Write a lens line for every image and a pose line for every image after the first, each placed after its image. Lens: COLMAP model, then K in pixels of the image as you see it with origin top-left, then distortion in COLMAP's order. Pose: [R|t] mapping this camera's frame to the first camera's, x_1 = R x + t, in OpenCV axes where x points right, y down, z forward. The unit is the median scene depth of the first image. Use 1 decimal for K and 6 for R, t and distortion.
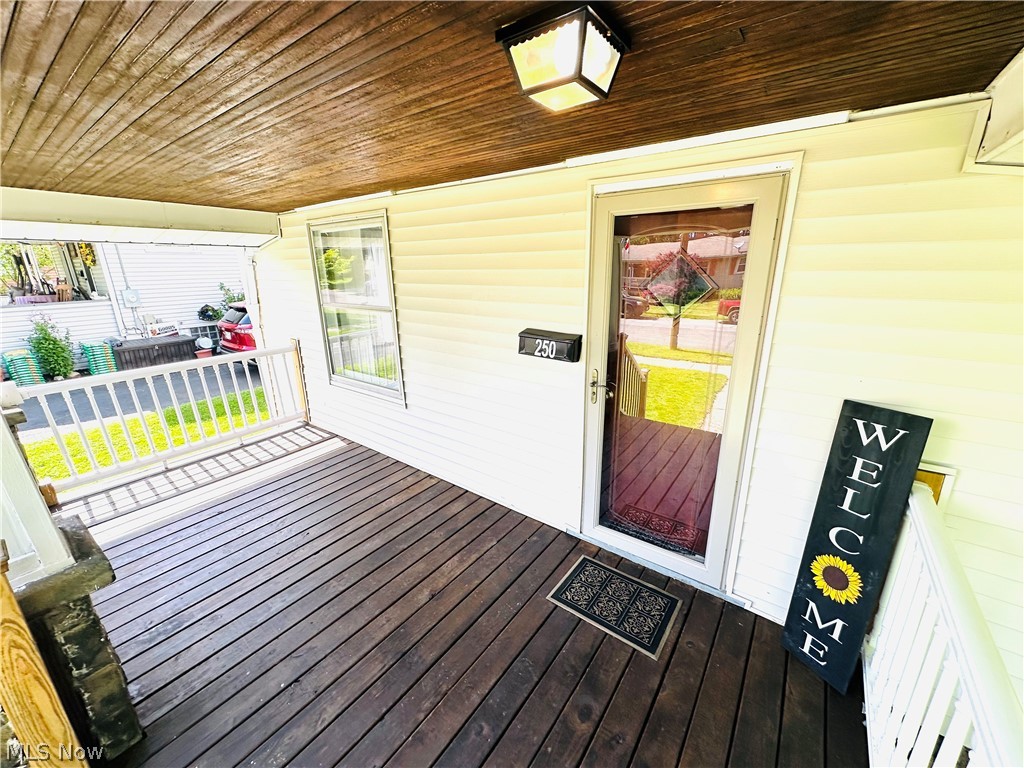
lens RADIAL K [[408.6, 0, 510.6], [0, 408.6, 383.7], [0, 0, 1]] dist [-0.001443, -0.000708]
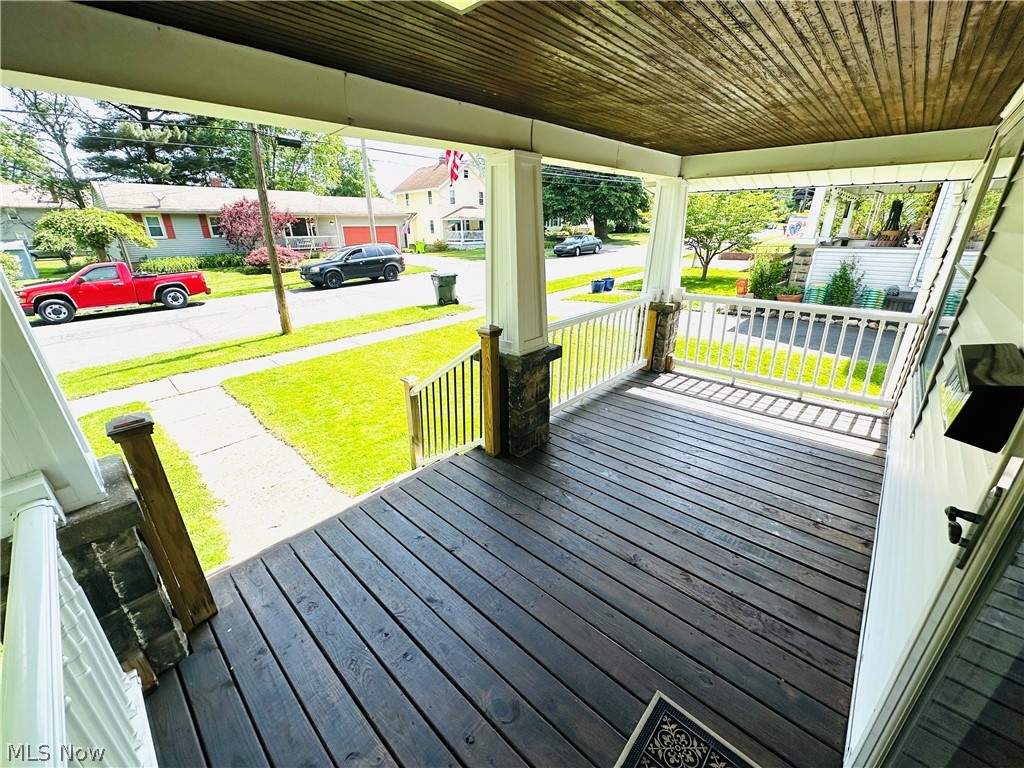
lens RADIAL K [[408.6, 0, 510.6], [0, 408.6, 383.7], [0, 0, 1]] dist [-0.001443, -0.000708]
pose [[-0.107949, 0.372219, -0.921846, 0.307153], [-0.266394, 0.882524, 0.387537, -0.078338], [0.957800, 0.287409, 0.003890, 0.327434]]
